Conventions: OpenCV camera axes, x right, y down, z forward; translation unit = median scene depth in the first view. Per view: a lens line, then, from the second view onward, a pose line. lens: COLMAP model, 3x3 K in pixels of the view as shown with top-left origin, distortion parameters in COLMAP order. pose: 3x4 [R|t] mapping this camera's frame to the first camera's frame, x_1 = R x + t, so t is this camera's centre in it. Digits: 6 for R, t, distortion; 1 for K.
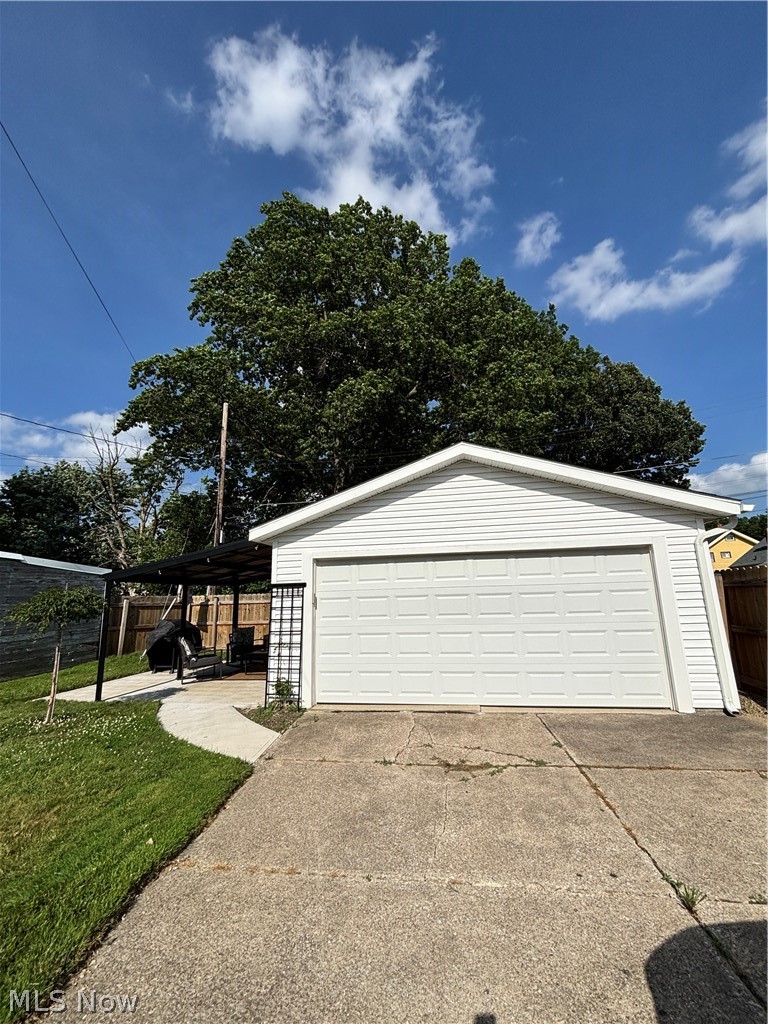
lens RADIAL K [[415.7, 0, 389.8], [0, 415.7, 491.8], [0, 0, 1]] dist [-0.001482, 0.000446]
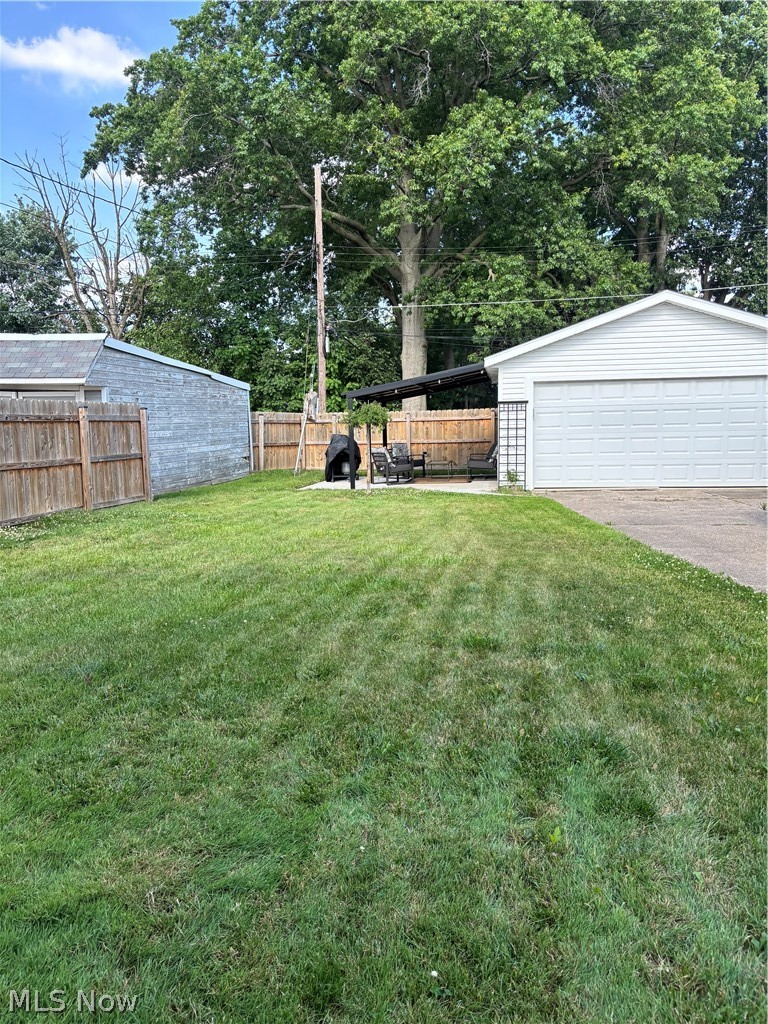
lens RADIAL K [[770.7, 0, 383.2], [0, 770.7, 509.5], [0, 0, 1]] dist [0.051696, -0.057170]
pose [[0.999937, 0.008586, 0.007161, -0.653952], [-0.010555, 0.936177, 0.351372, -0.293902], [-0.003687, -0.351425, 0.936209, -1.326677]]
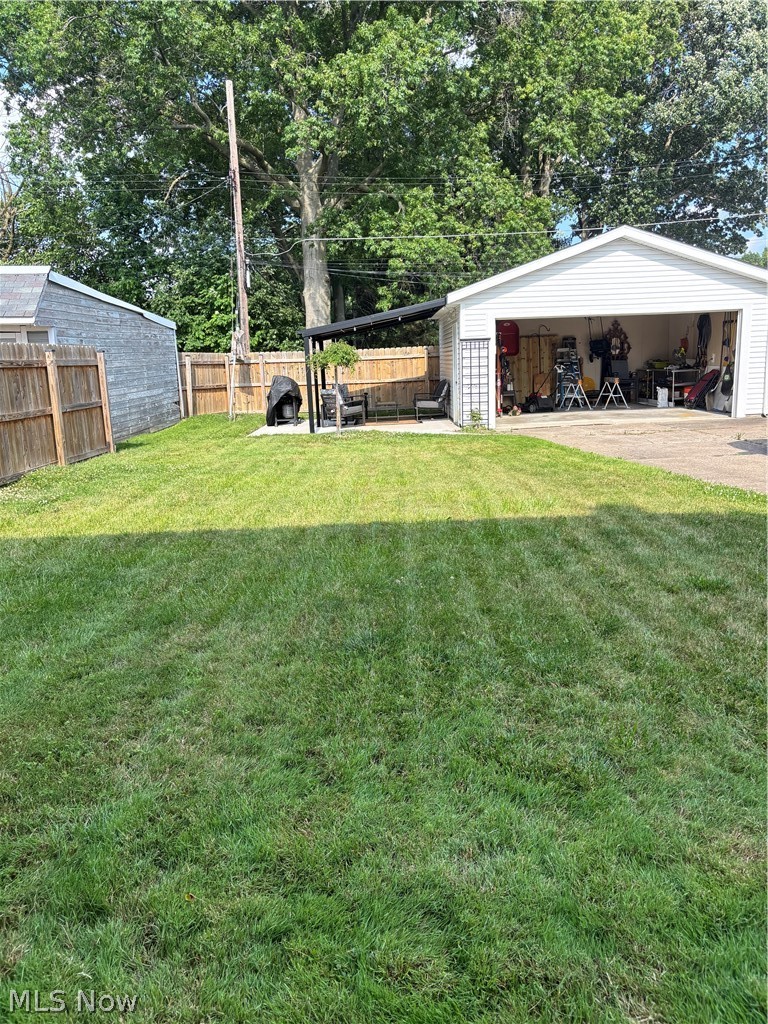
lens RADIAL K [[770.7, 0, 392.6], [0, 770.7, 513.2], [0, 0, 1]] dist [0.051696, -0.057170]
pose [[0.980656, -0.044427, 0.190630, -0.960116], [-0.041091, 0.905475, 0.422406, -0.280104], [-0.191377, -0.422069, 0.886134, -1.257492]]
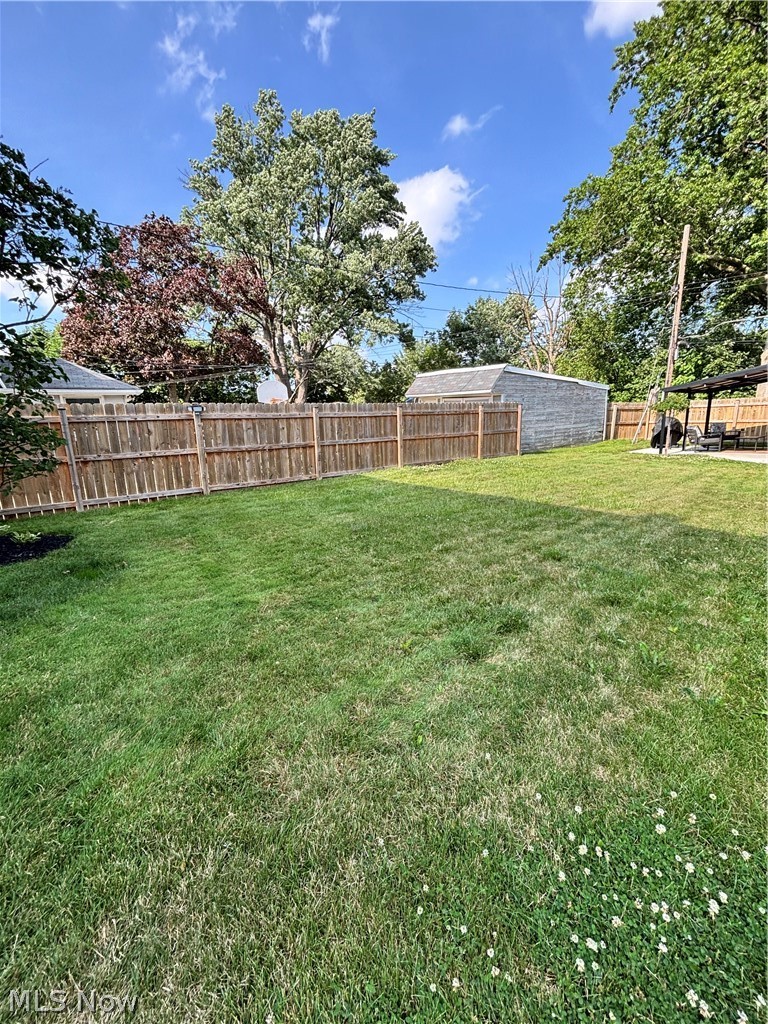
lens RADIAL K [[415.7, 0, 386.0], [0, 415.7, 512.7], [0, 0, 1]] dist [-0.001482, 0.000446]
pose [[0.742833, 0.148950, -0.652697, -0.362429], [0.177932, 0.895946, 0.406965, -0.284635], [0.645399, -0.418443, 0.639035, -1.243304]]
